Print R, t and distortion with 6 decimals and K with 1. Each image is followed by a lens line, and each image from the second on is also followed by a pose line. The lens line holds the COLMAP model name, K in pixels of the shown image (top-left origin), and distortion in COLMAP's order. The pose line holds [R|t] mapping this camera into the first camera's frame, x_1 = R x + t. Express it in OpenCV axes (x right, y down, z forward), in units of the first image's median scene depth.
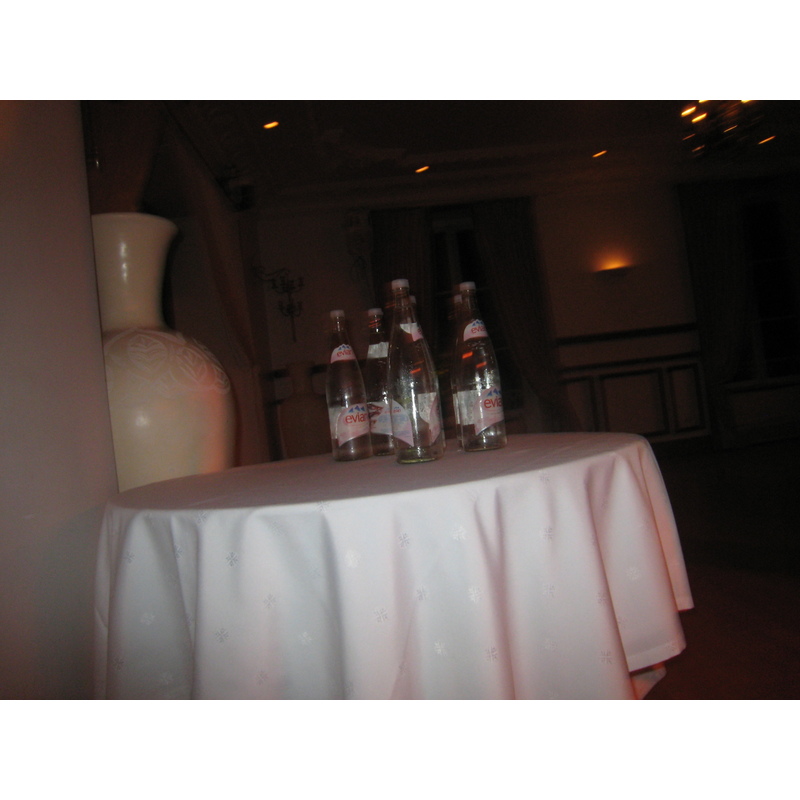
lens RADIAL K [[754.6, 0, 400.0], [0, 754.6, 400.0], [0, 0, 1]] dist [-0.289131, -0.000902]
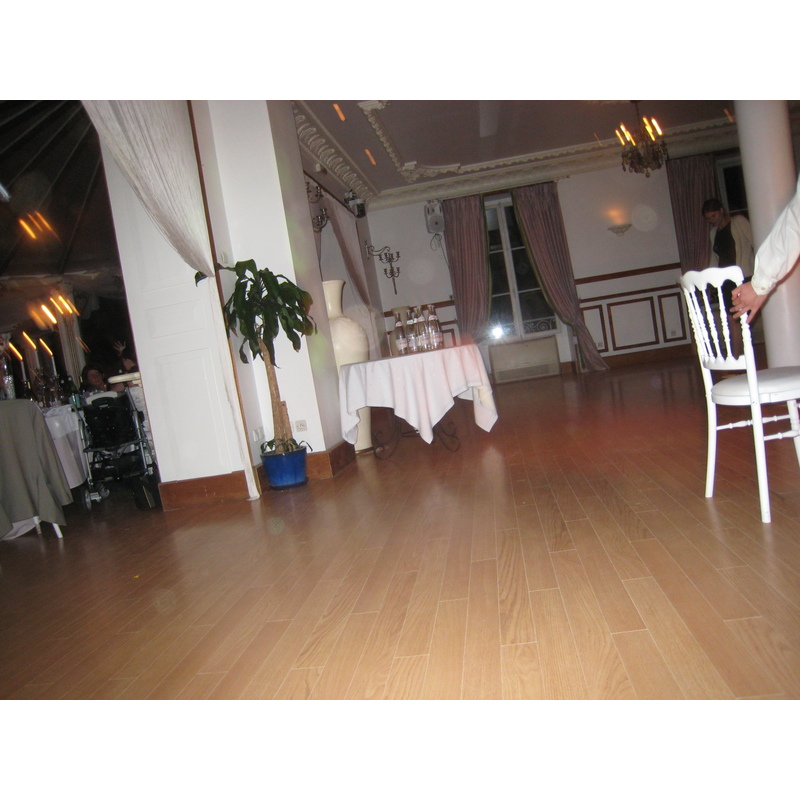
lens RADIAL K [[879.4, 0, 400.0], [0, 879.4, 400.0], [0, 0, 1]] dist [-0.001385, -0.001207]
pose [[0.986787, -0.027052, -0.159748, 0.158895], [0.042243, 0.994818, 0.092481, -0.025050], [0.156418, -0.098008, 0.982816, -0.848548]]
